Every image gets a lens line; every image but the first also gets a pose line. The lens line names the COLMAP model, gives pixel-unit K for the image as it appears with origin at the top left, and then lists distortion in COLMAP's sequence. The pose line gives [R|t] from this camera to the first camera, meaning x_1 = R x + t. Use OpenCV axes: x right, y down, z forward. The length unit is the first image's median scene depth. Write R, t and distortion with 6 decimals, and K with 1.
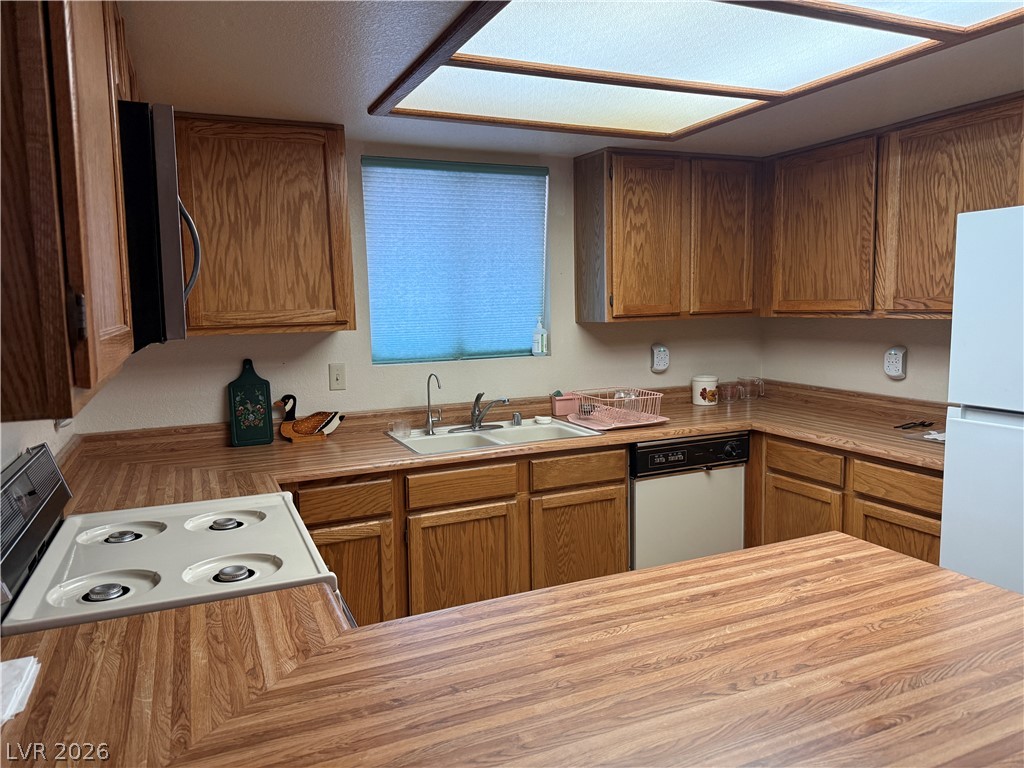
lens RADIAL K [[720.2, 0, 512.0], [0, 720.2, 384.0], [0, 0, 1]] dist [0.160348, -0.220822]
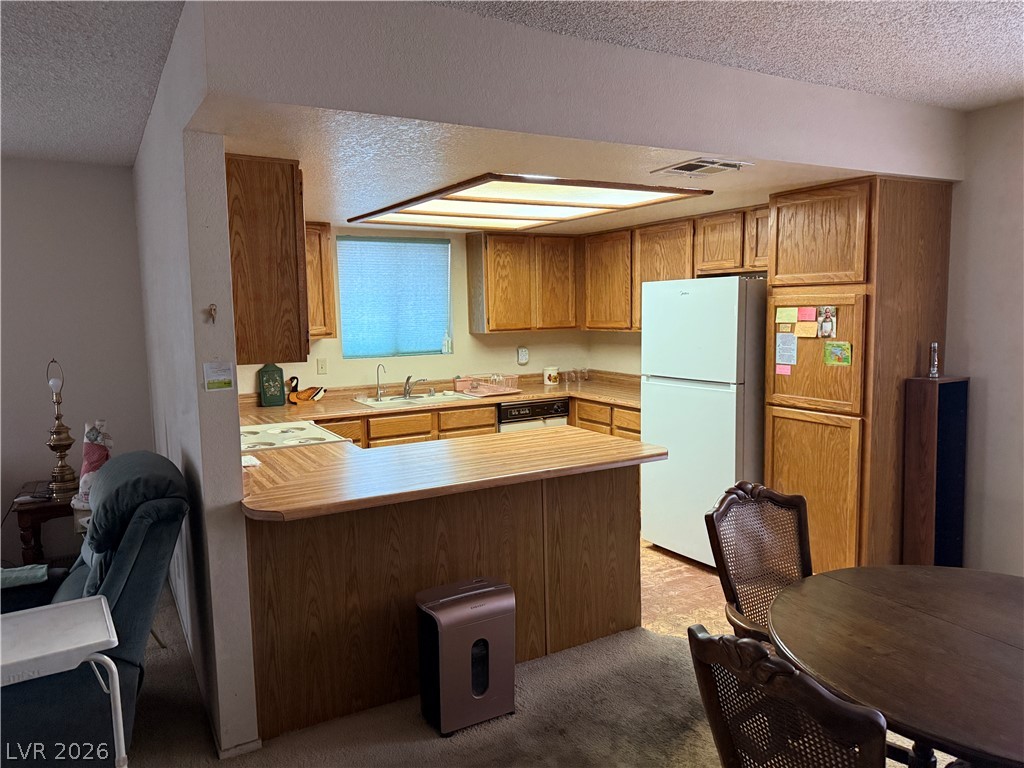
lens RADIAL K [[720.2, 0, 512.0], [0, 720.2, 384.0], [0, 0, 1]] dist [0.160348, -0.220822]
pose [[0.994872, -0.007764, 0.100846, 0.022422], [0.008718, 0.999921, -0.009023, 0.047481], [-0.100768, 0.009856, 0.994861, -0.669292]]
